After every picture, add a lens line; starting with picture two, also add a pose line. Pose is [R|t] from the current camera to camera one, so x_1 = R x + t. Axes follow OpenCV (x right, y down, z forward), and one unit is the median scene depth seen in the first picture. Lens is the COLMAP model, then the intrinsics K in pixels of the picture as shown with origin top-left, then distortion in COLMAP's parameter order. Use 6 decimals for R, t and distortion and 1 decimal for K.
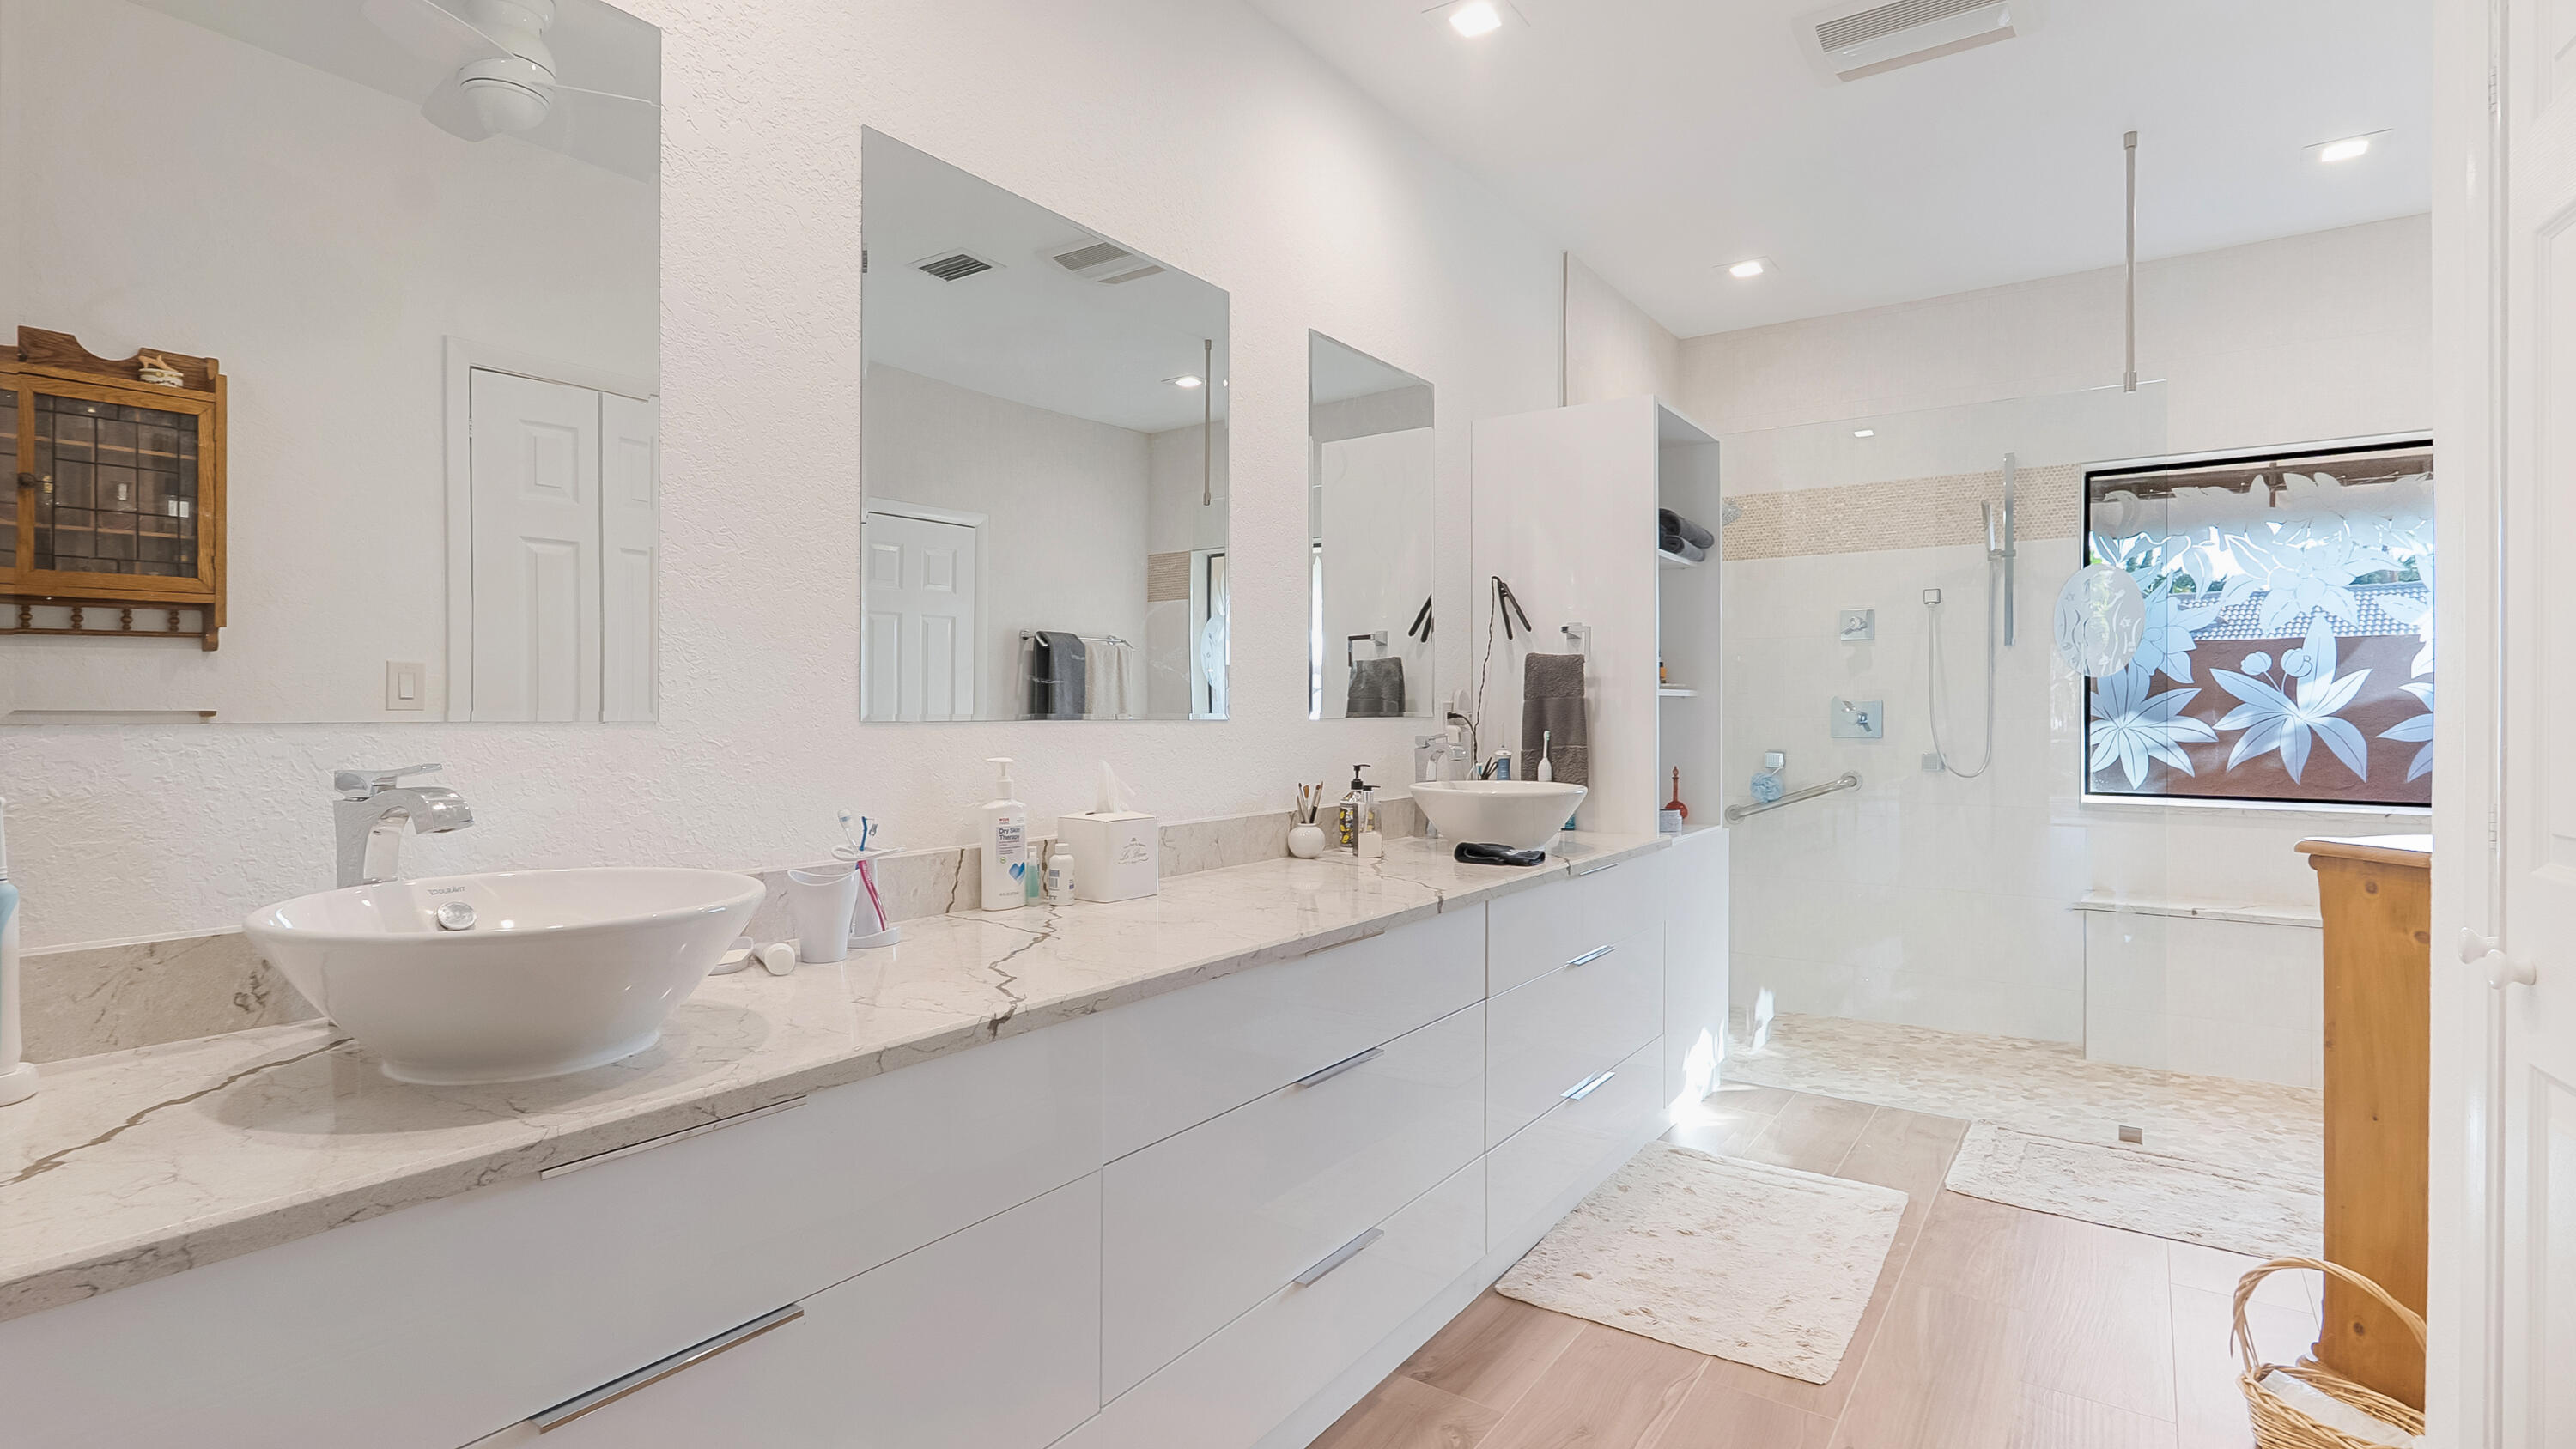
lens RADIAL K [[1191.9, 0, 1288.5], [0, 1191.9, 720.3], [0, 0, 1]] dist [-0.007800, 0.001075]
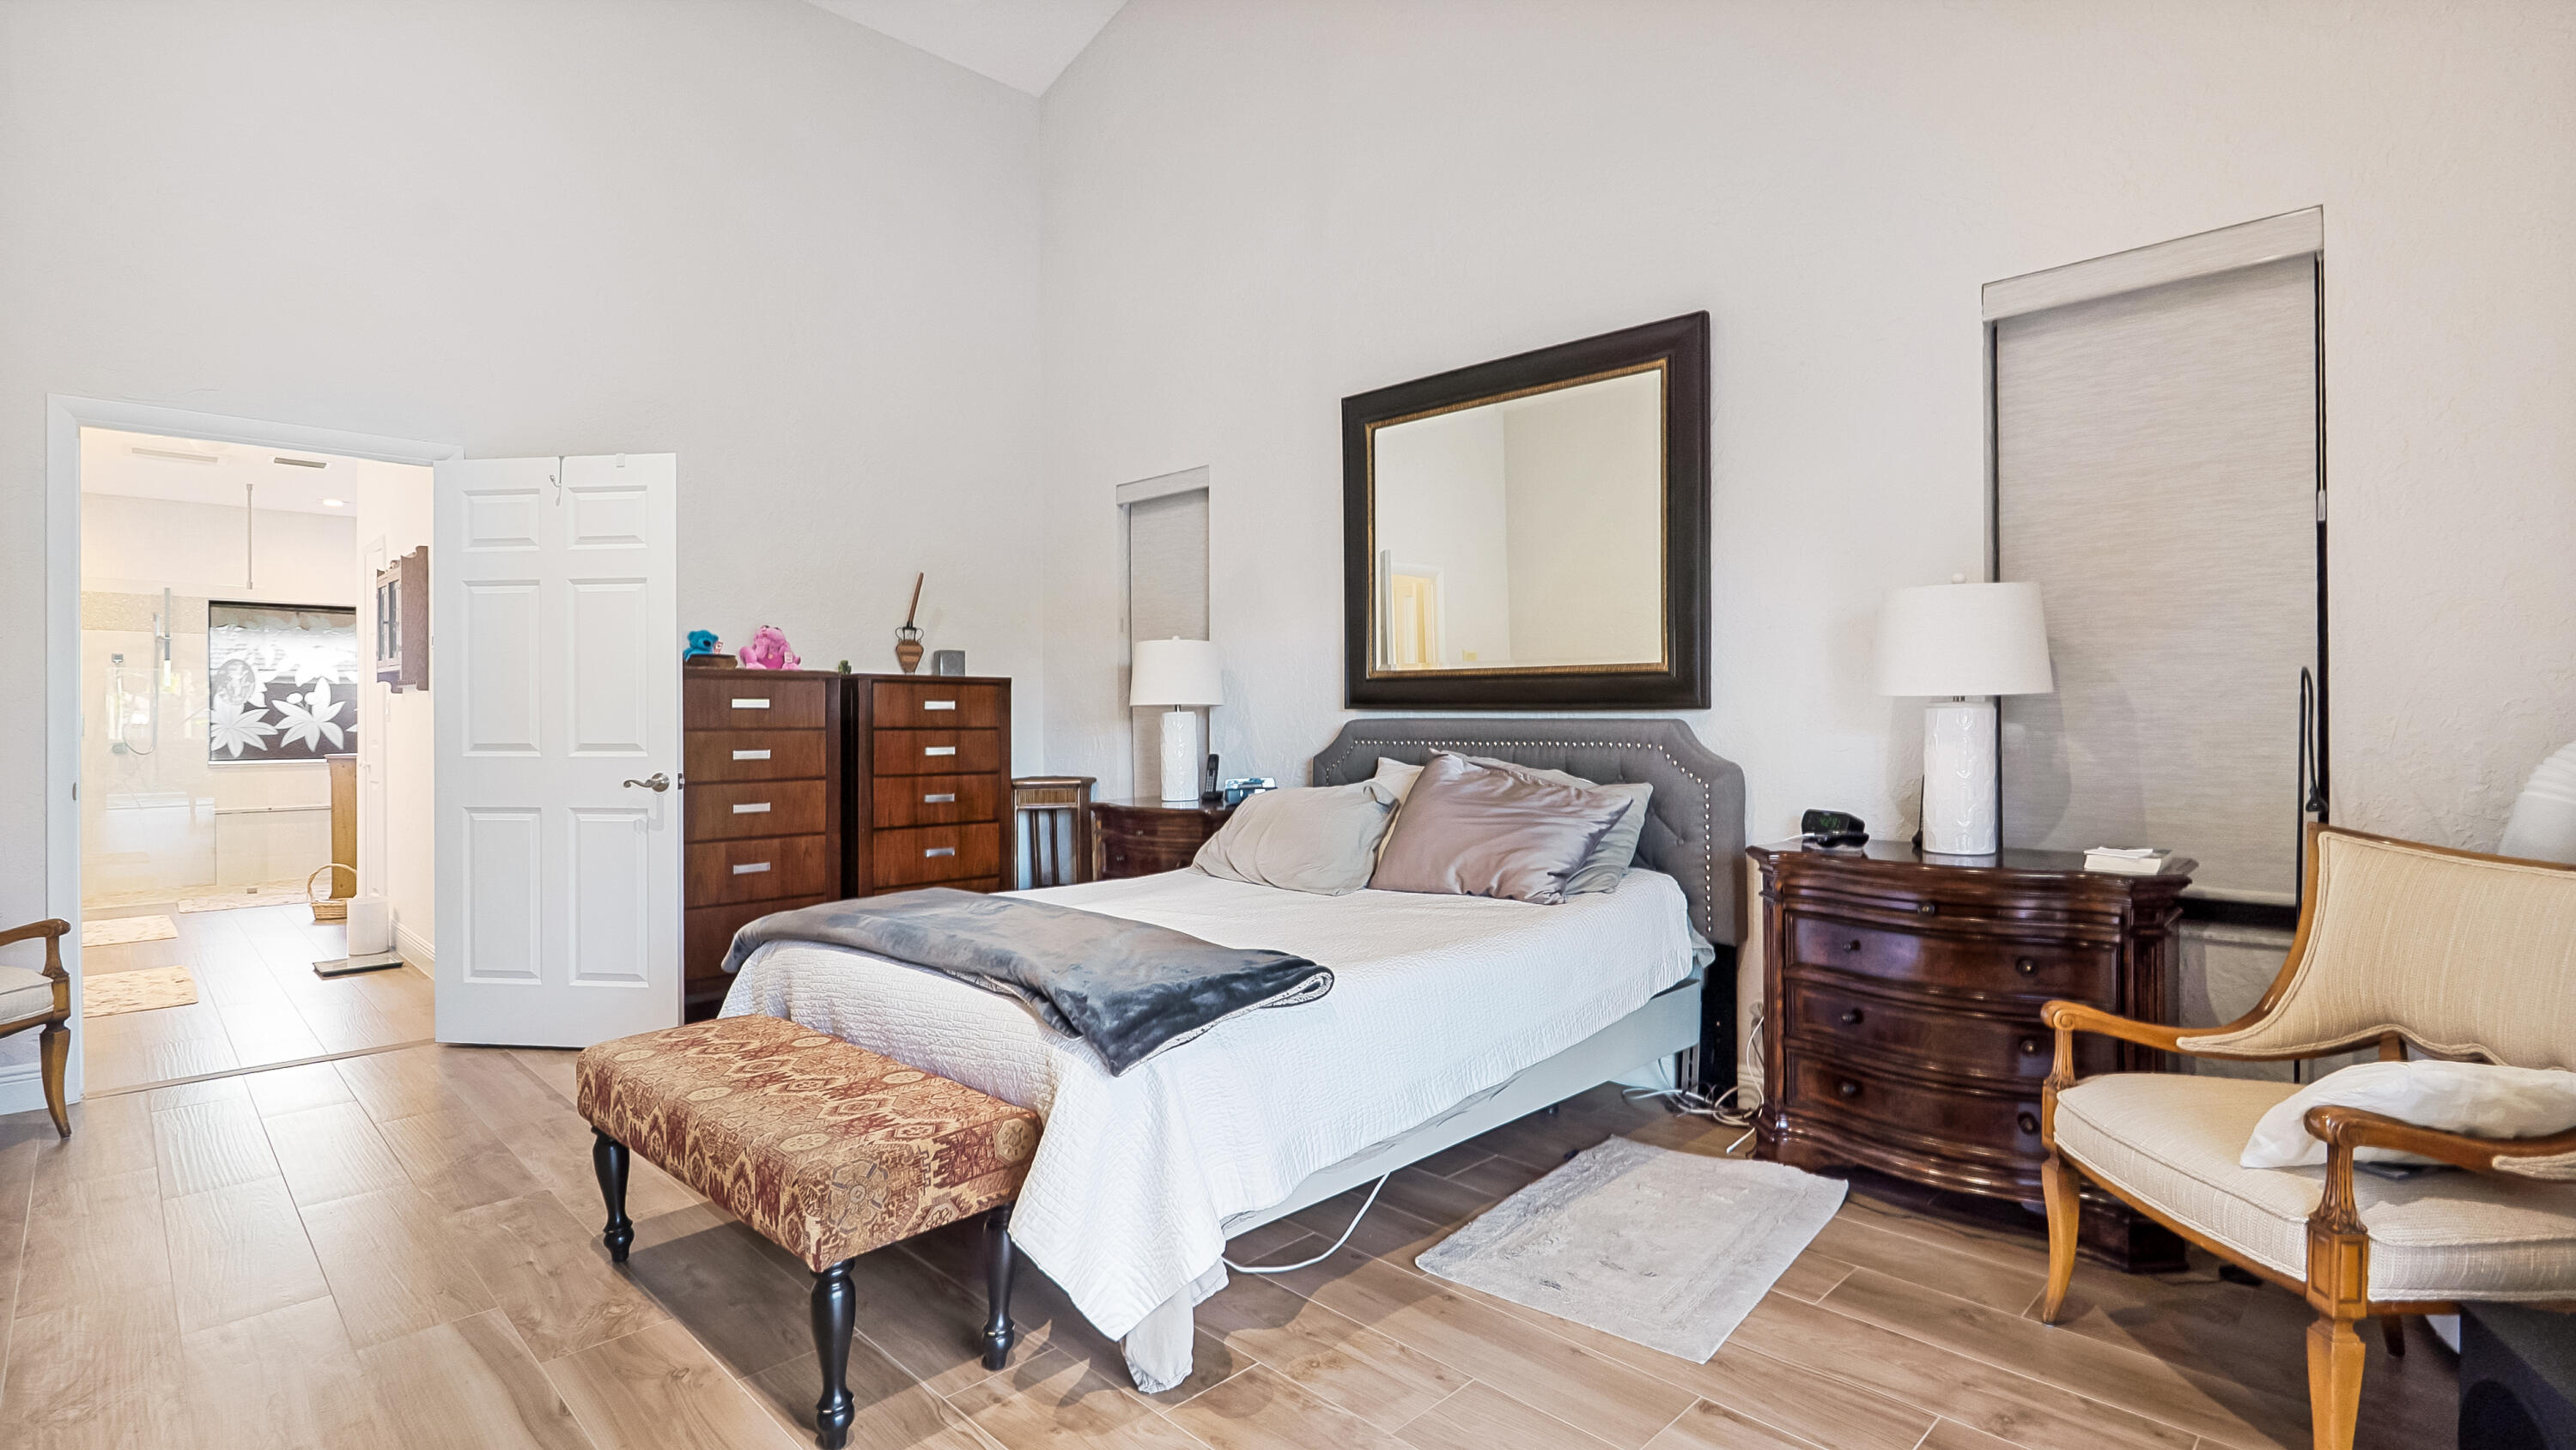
lens RADIAL K [[1191.9, 0, 1286.9], [0, 1191.9, 714.9], [0, 0, 1]] dist [-0.007800, 0.001075]
pose [[0.159870, -0.001087, 0.987137, -1.054575], [0.003007, 0.999995, 0.000614, -0.012622], [-0.987133, 0.002870, 0.159873, -1.160457]]
